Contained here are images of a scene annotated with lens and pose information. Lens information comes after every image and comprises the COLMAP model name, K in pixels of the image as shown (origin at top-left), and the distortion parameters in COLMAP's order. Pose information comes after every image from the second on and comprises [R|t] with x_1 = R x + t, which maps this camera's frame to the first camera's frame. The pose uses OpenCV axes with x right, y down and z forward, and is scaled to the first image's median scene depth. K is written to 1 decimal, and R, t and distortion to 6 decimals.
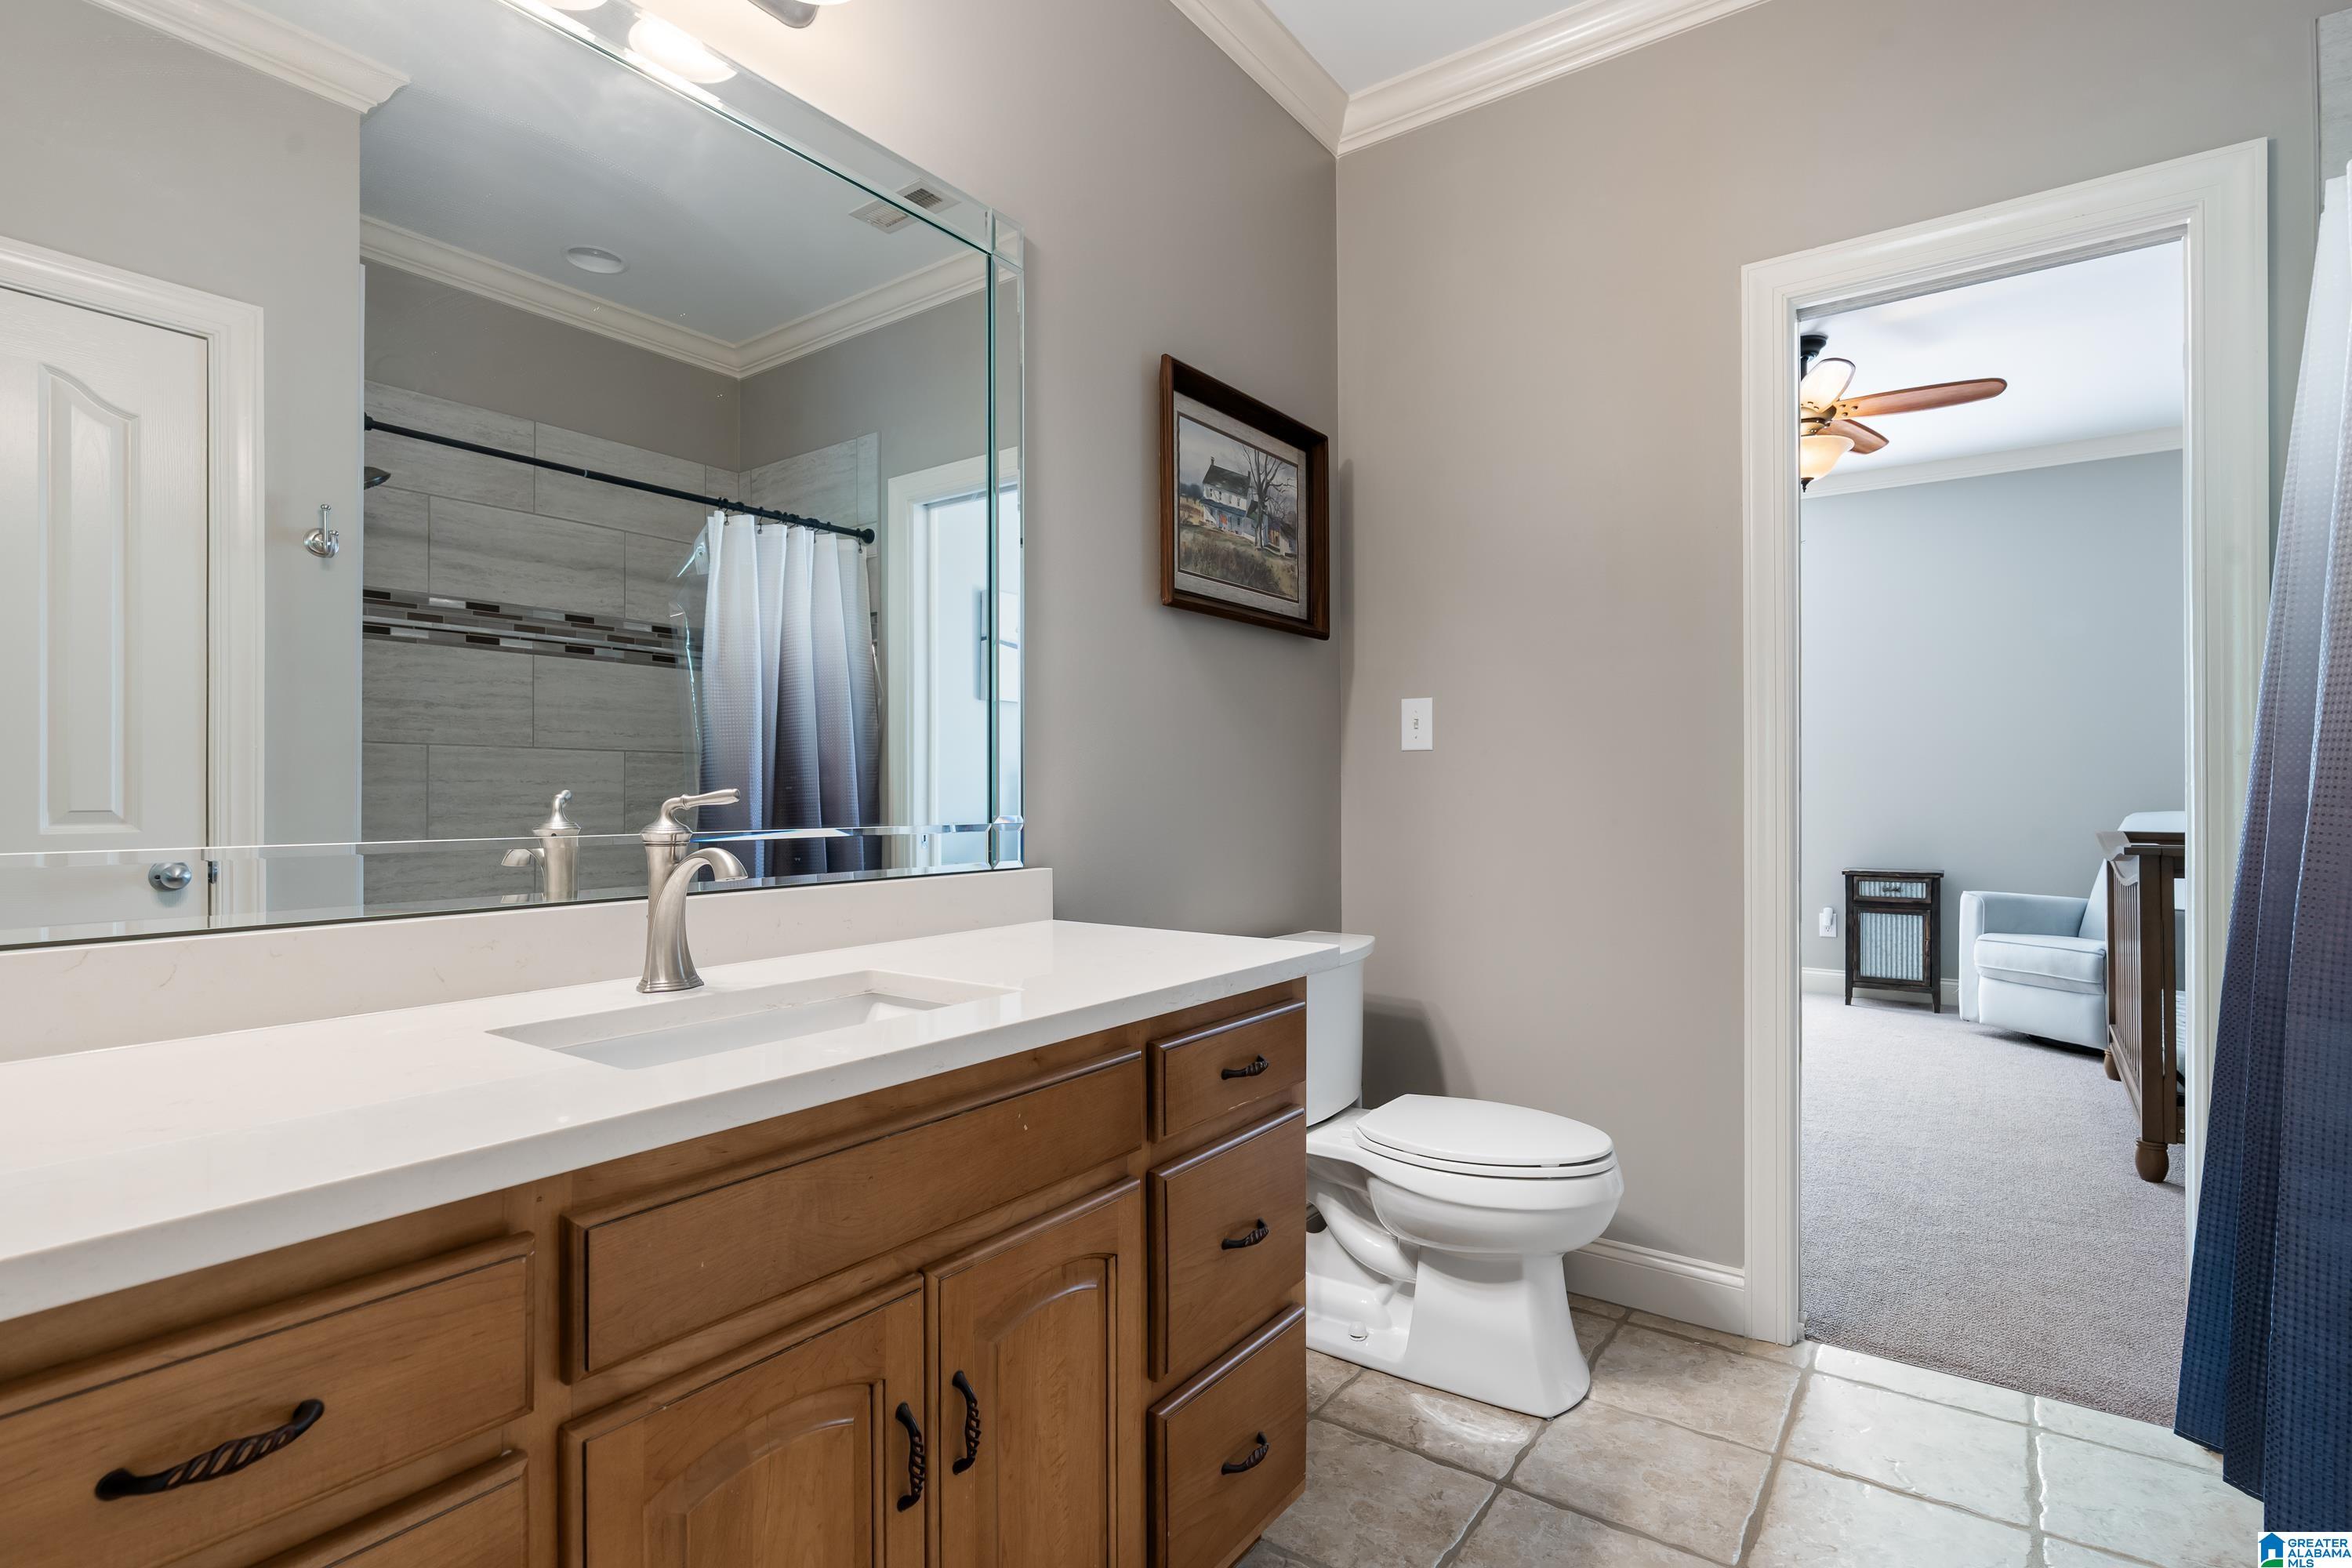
lens RADIAL K [[1126.4, 0, 1179.7], [0, 1126.4, 792.9], [0, 0, 1]] dist [-0.006865, -0.001438]
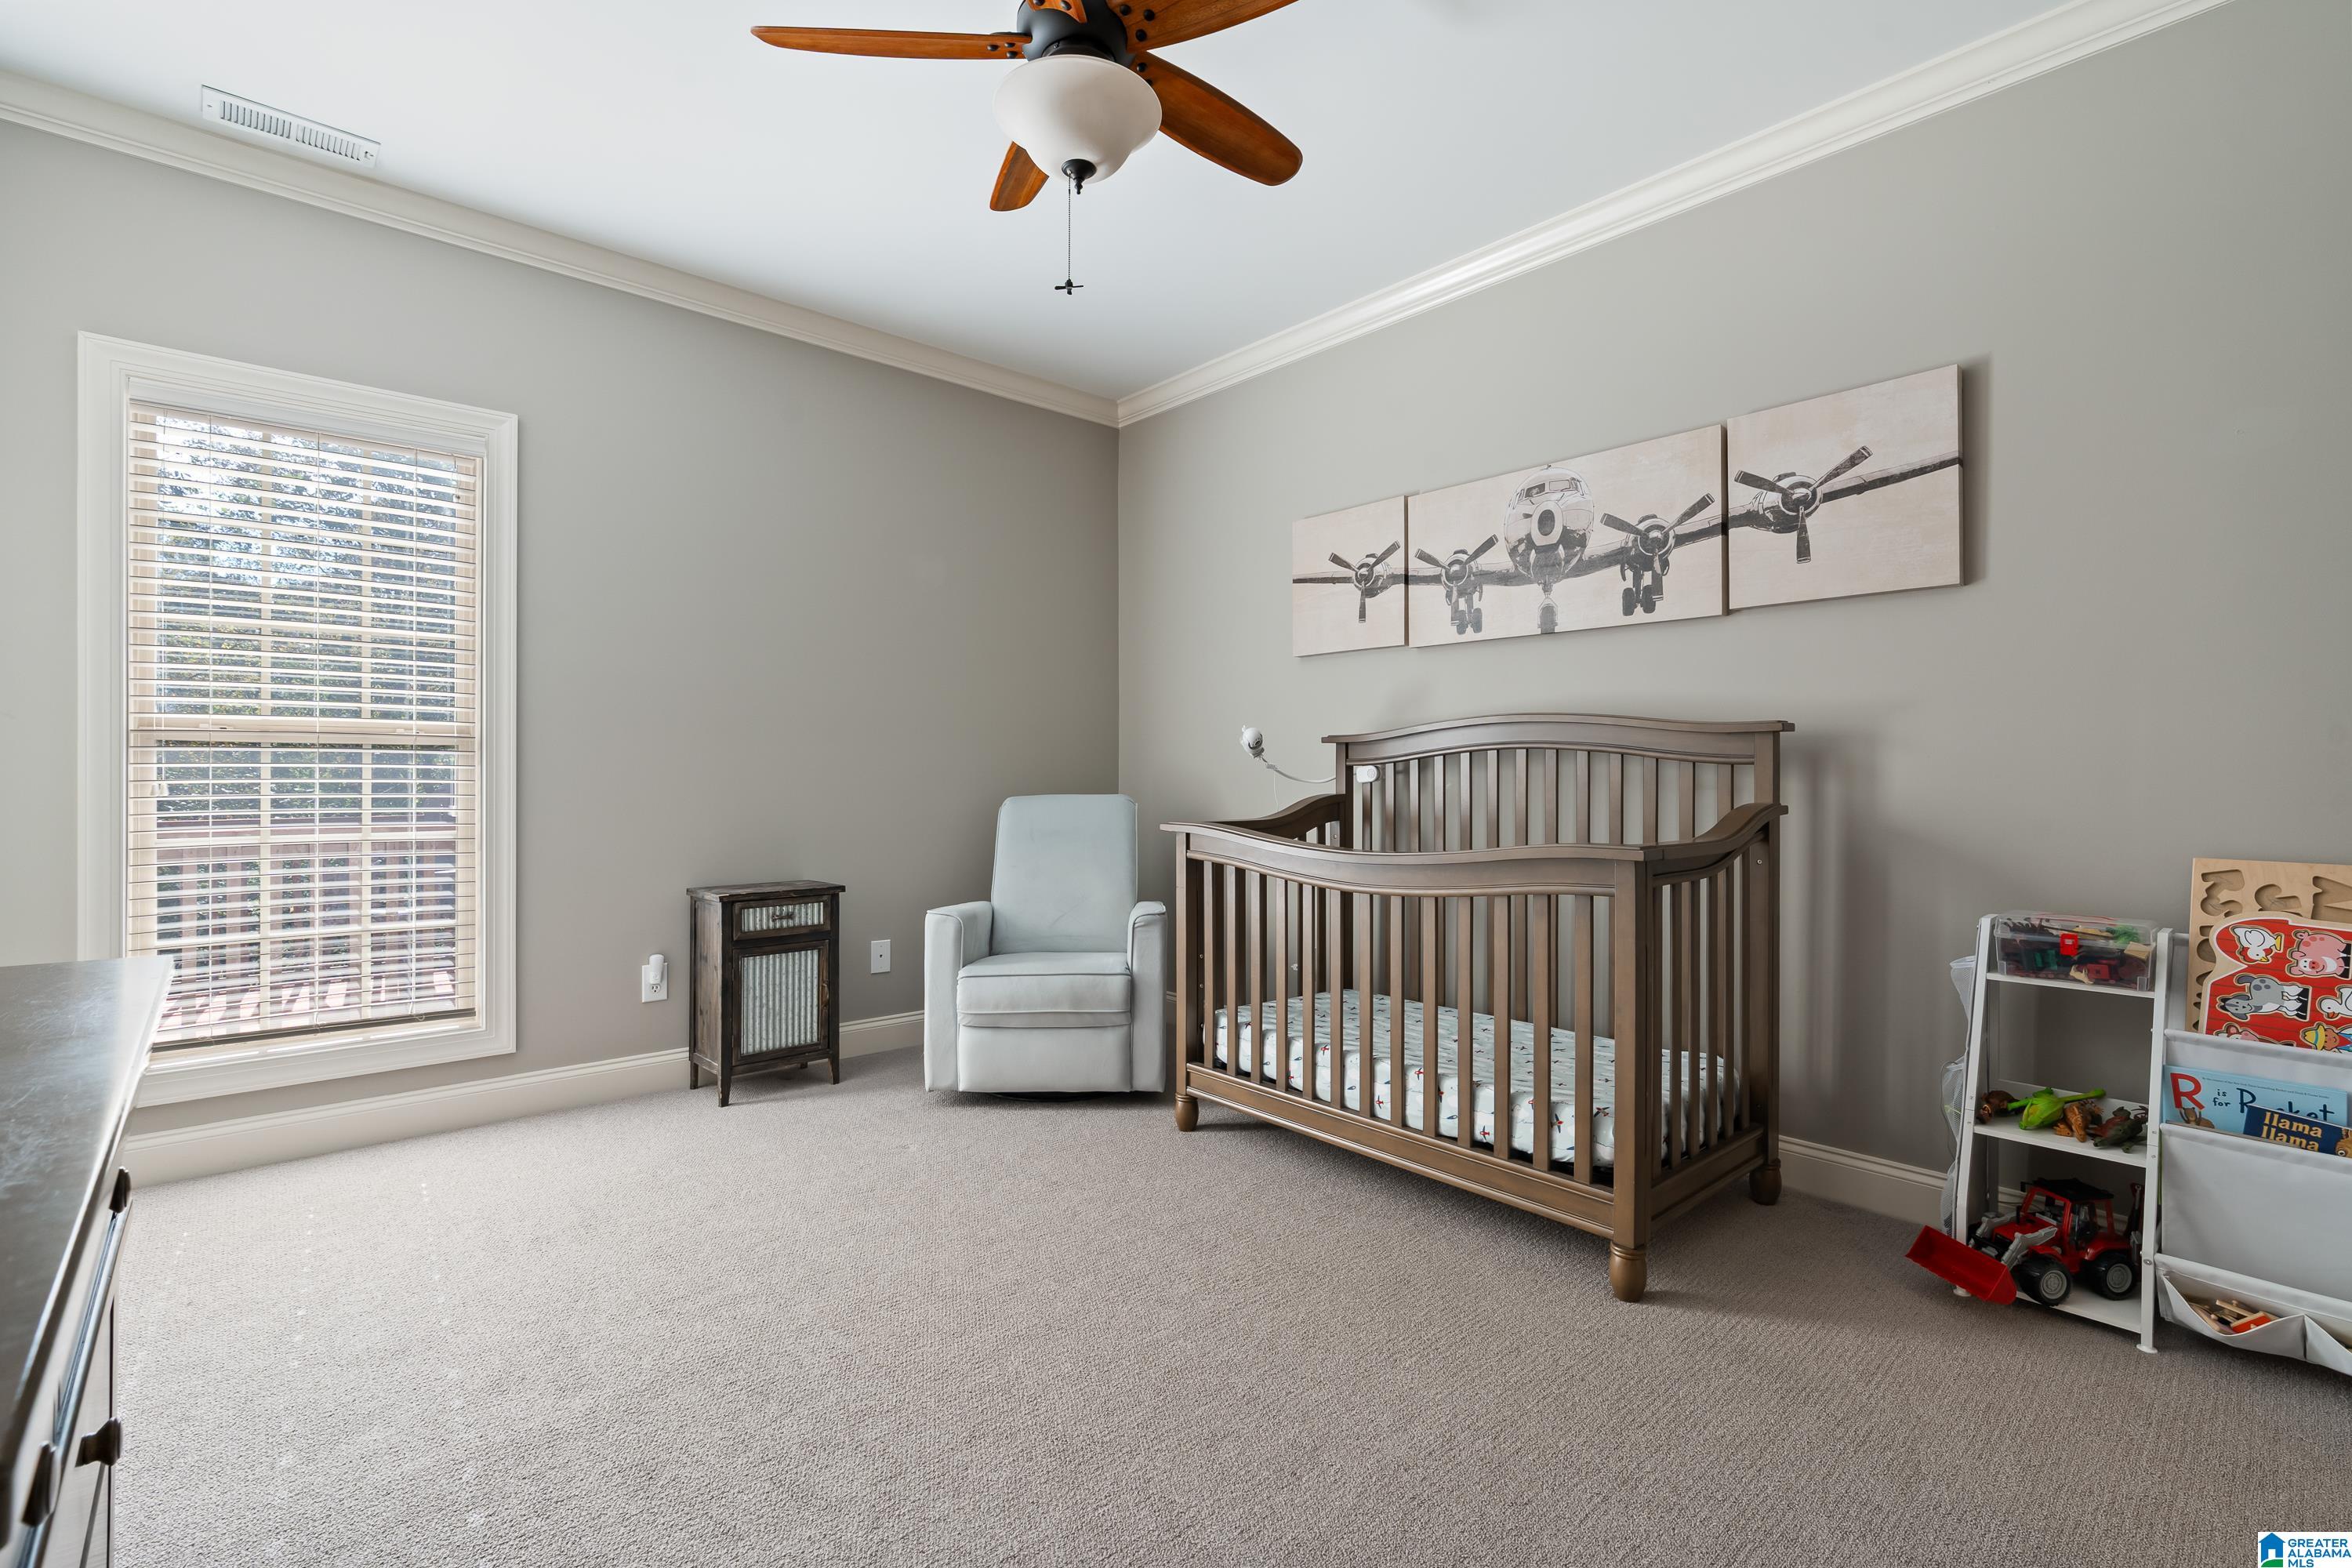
lens RADIAL K [[1071.9, 0, 1179.8], [0, 1071.9, 779.7], [0, 0, 1]] dist [-0.010978, 0.000037]
pose [[0.212276, 0.000006, 0.977210, 0.060098], [-0.006627, 0.999977, 0.001434, 0.001838], [-0.977187, -0.006781, 0.212271, 0.634209]]
